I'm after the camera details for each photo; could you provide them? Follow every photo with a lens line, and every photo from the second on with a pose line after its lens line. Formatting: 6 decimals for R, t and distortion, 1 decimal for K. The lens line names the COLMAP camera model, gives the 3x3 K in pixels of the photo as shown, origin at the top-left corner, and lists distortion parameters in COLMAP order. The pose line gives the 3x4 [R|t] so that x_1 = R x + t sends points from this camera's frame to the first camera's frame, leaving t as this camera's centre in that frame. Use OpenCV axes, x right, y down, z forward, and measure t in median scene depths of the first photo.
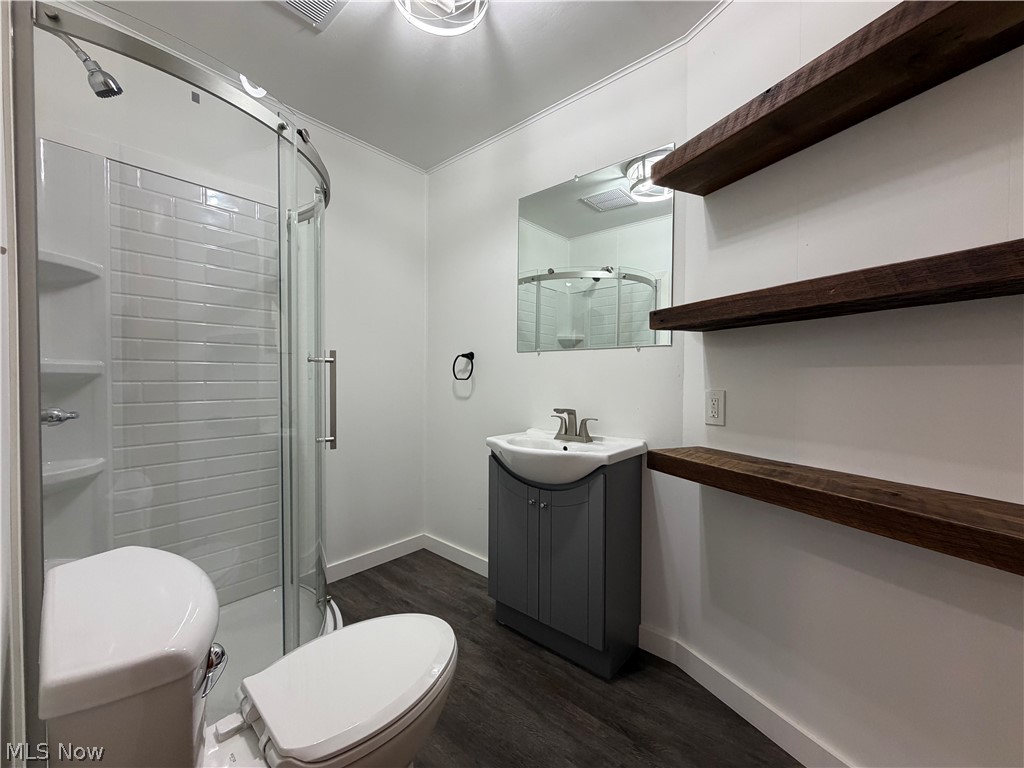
lens RADIAL K [[408.2, 0, 510.4], [0, 408.2, 382.8], [0, 0, 1]] dist [-0.001883, 0.000620]
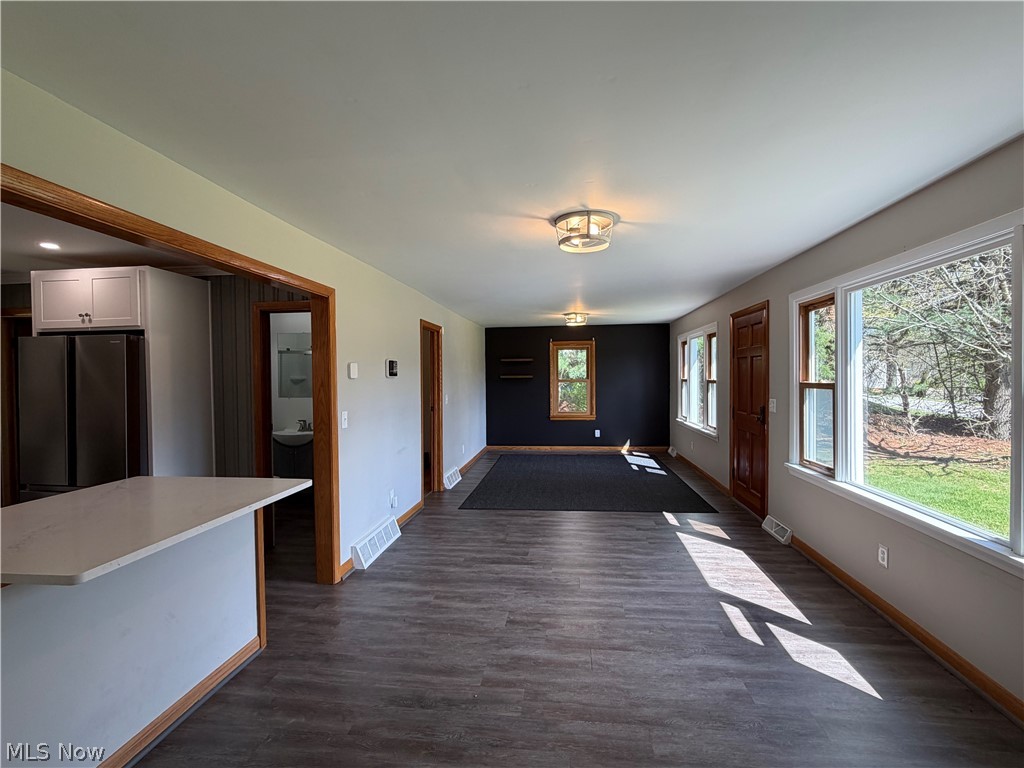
lens RADIAL K [[481.3, 0, 517.4], [0, 481.3, 384.7], [0, 0, 1]] dist [0.001757, 0.000397]
pose [[0.824183, -0.020233, 0.565963, -0.484155], [0.018831, 0.999788, 0.008318, -0.168151], [-0.566011, 0.003802, 0.824389, -2.411239]]
